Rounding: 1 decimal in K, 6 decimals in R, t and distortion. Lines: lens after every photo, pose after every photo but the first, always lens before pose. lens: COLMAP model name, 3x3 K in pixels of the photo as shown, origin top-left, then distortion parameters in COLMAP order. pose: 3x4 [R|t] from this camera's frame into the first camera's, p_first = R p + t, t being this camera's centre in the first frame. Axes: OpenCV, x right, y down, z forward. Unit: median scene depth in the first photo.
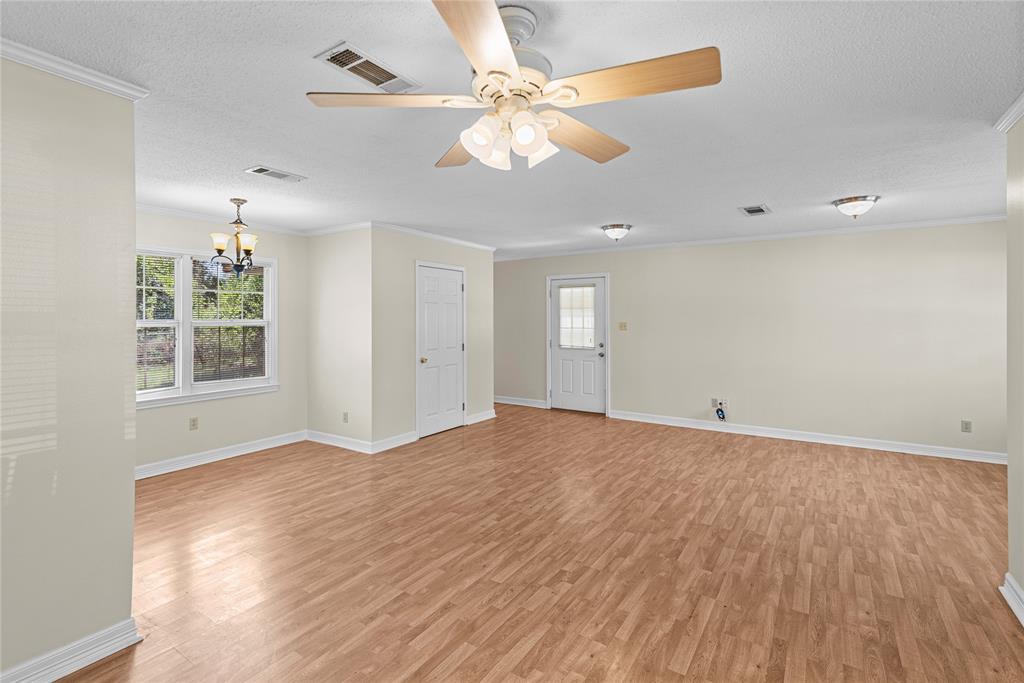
lens RADIAL K [[469.7, 0, 517.7], [0, 469.7, 325.3], [0, 0, 1]] dist [0.016851, -0.000120]
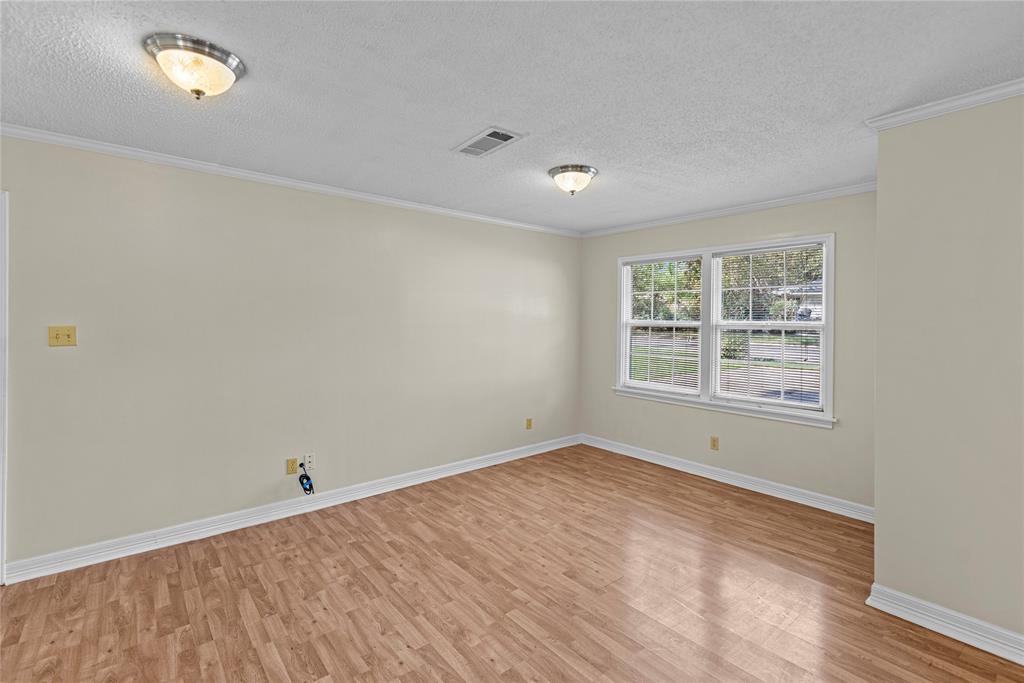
lens RADIAL K [[472.7, 0, 512.0], [0, 472.7, 329.0], [0, 0, 1]] dist [0.015362, -0.000307]
pose [[0.306713, -0.012197, 0.951724, -0.074438], [0.008382, 0.999914, 0.010113, -0.008833], [-0.951765, 0.004875, 0.306789, 0.931910]]
